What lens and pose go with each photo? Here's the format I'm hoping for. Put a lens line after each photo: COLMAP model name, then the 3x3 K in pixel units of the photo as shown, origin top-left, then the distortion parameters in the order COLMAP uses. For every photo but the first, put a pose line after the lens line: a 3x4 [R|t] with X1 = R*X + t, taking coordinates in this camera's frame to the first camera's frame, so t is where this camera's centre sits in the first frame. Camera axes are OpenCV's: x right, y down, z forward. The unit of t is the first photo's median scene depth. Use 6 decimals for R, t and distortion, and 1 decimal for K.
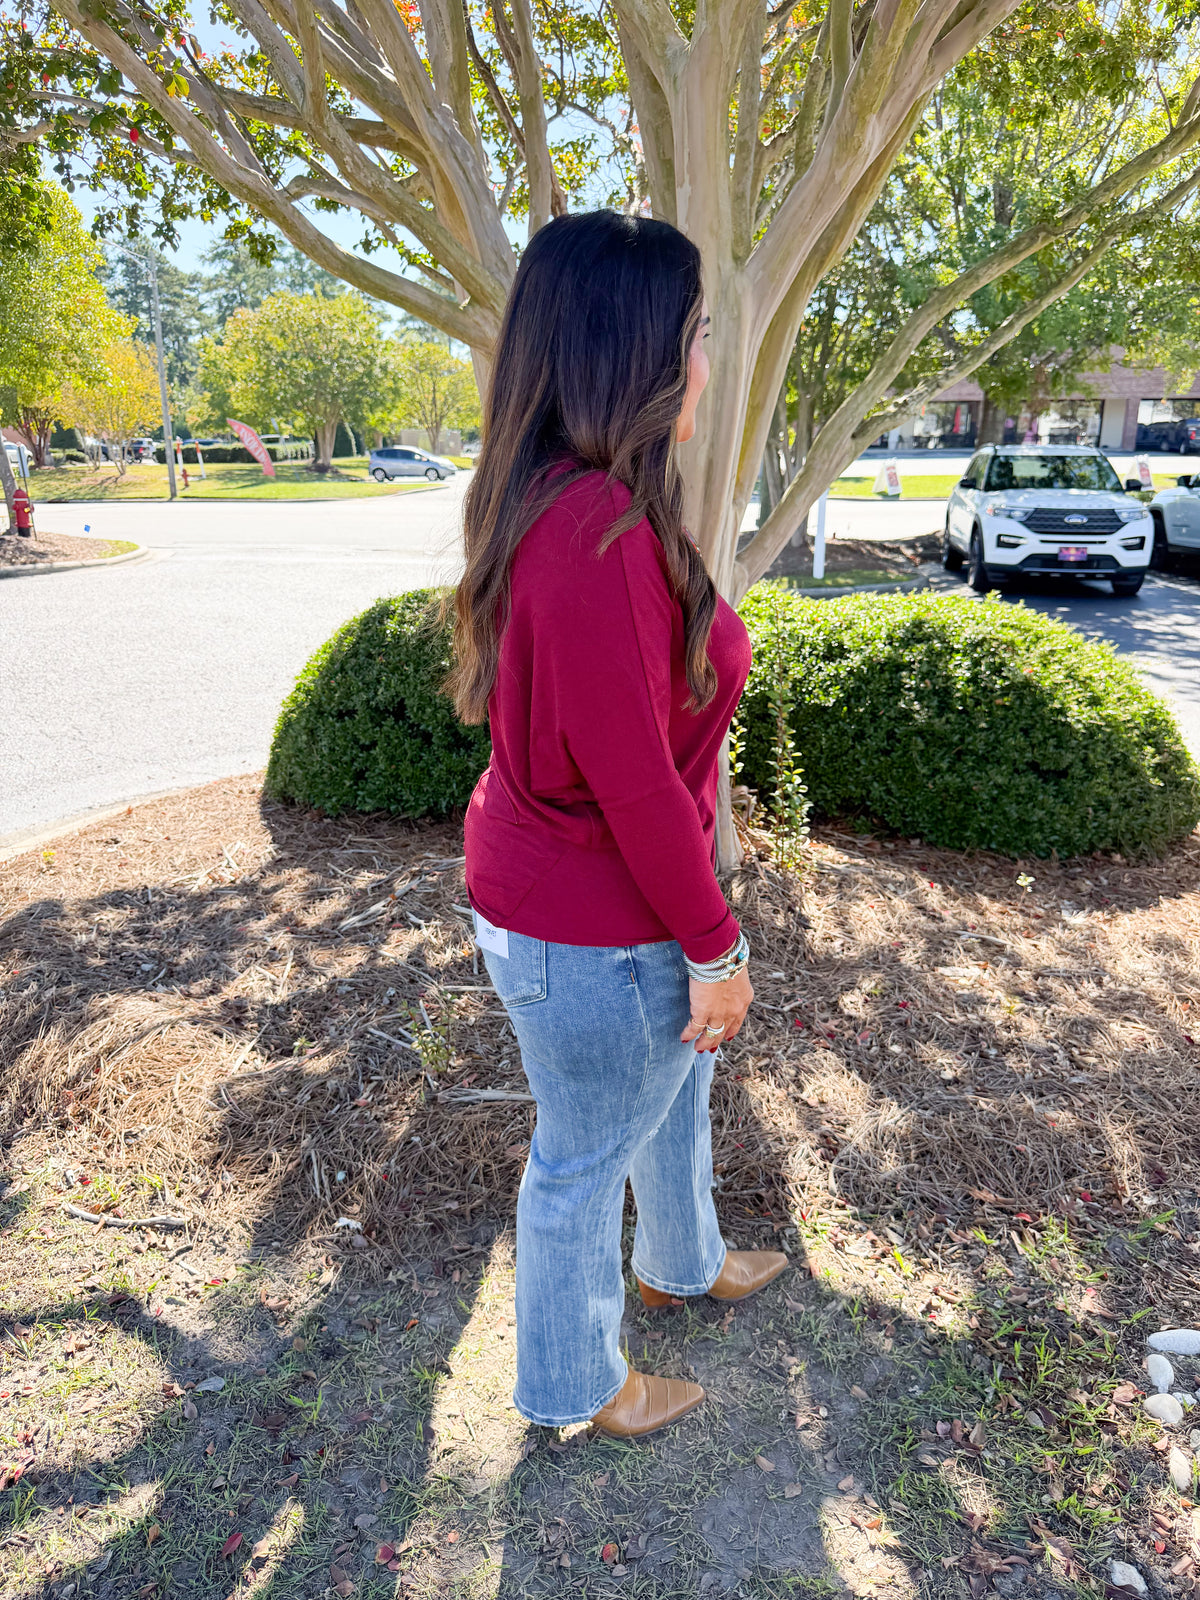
lens RADIAL K [[1137.6, 0, 600.0], [0, 1137.6, 800.0], [0, 0, 1]] dist [-0.001143, -0.007031]
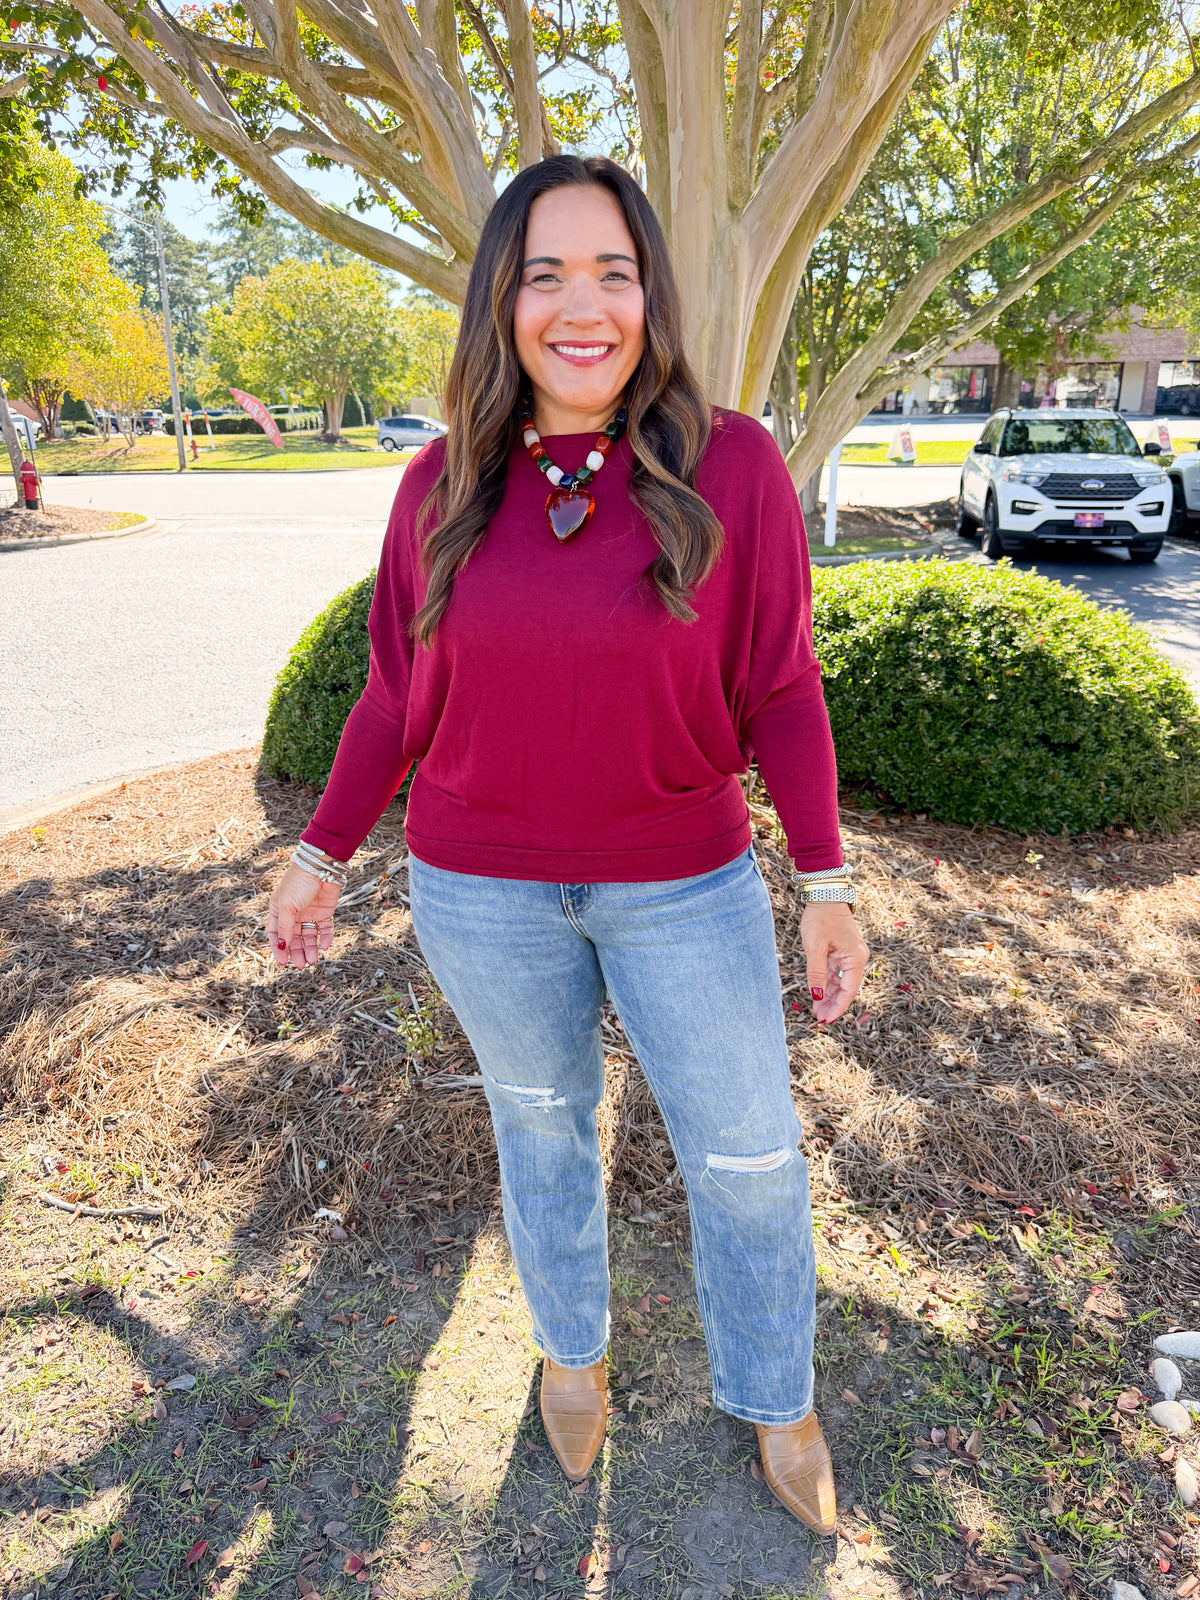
lens RADIAL K [[1135.1, 0, 591.5], [0, 1135.1, 804.6], [0, 0, 1]] dist [-0.002195, -0.004954]
pose [[0.999840, -0.001891, -0.017804, 0.012069], [0.002421, 0.999553, 0.029805, -0.003636], [0.017740, -0.029844, 0.999397, 0.023833]]
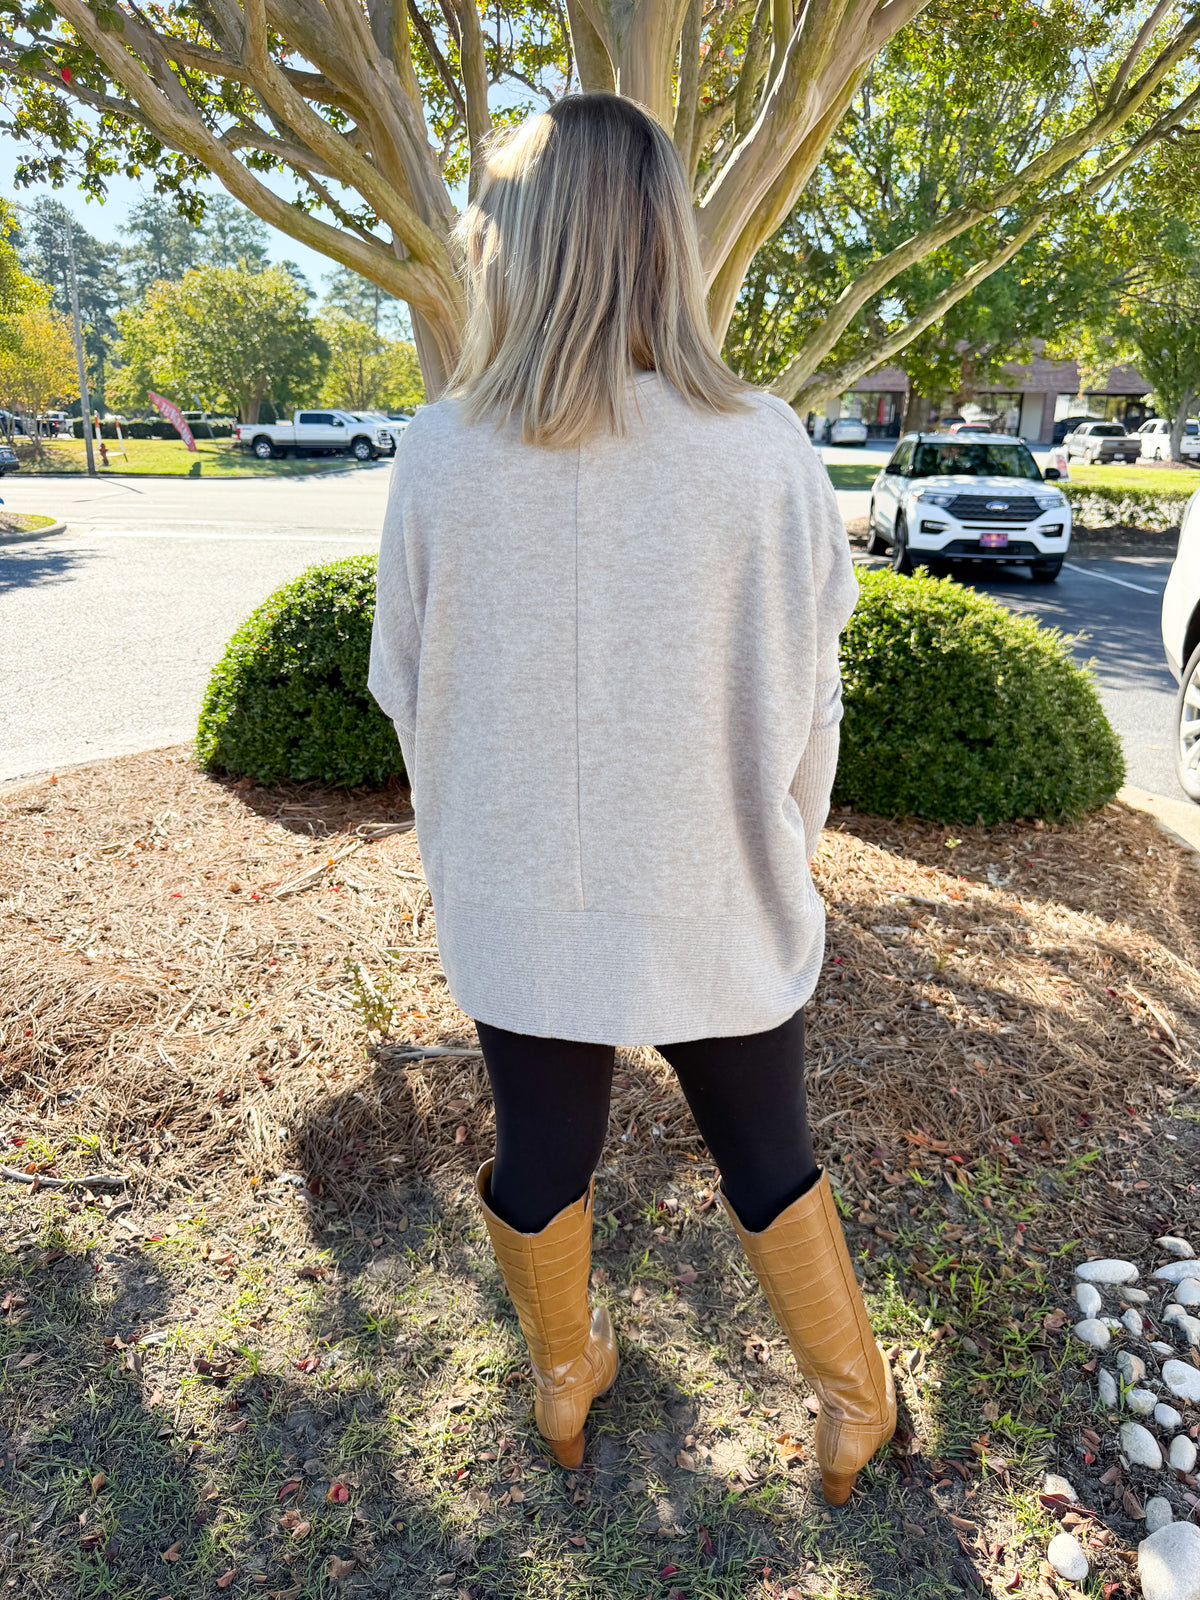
lens RADIAL K [[1131.2, 0, 596.5], [0, 1131.2, 796.3], [0, 0, 1]] dist [0.020165, -0.034291]
pose [[0.998254, 0.000003, 0.059073, -0.007432], [-0.000615, 0.999946, 0.010340, 0.015264], [-0.059070, -0.010359, 0.998200, -0.001686]]
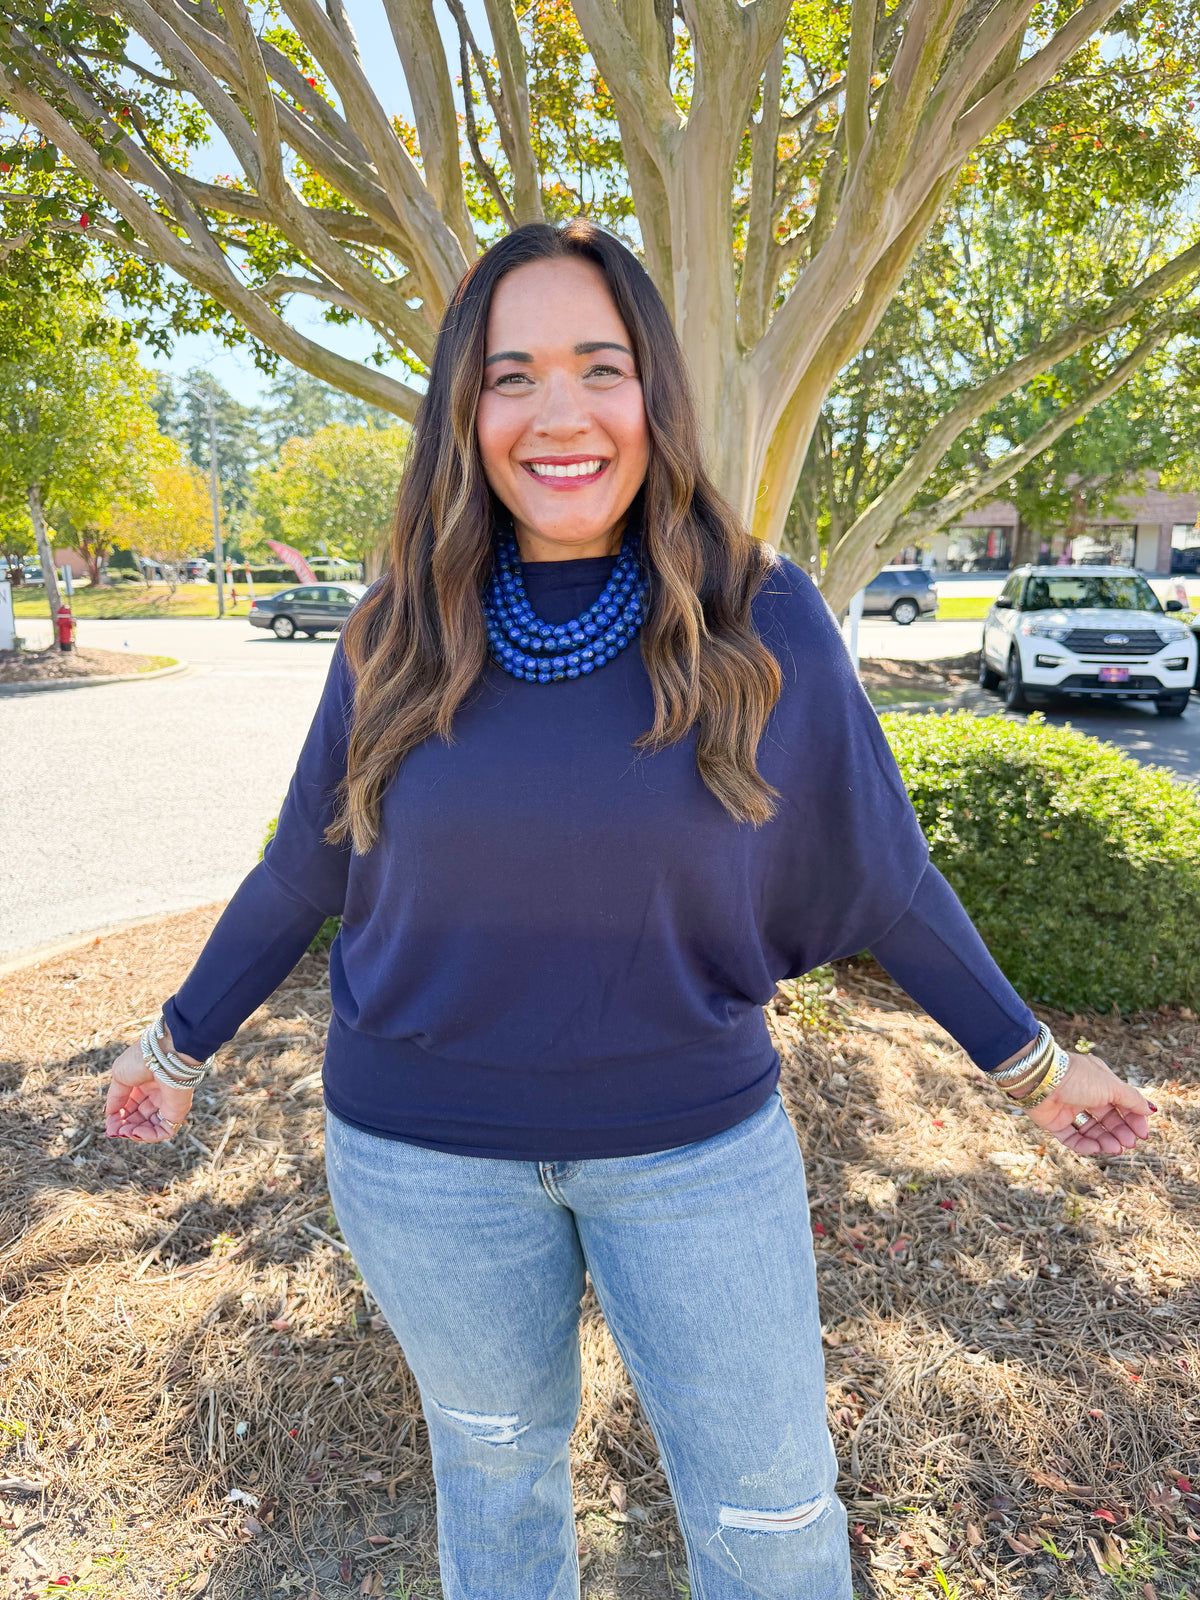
lens RADIAL K [[1137.6, 0, 600.0], [0, 1137.6, 800.0], [0, 0, 1]] dist [-0.001143, -0.007031]
pose [[0.999412, 0.009450, -0.032956, 0.027341], [-0.012717, 0.994868, -0.100375, -0.019661], [0.031838, 0.100735, 0.994404, 0.093295]]
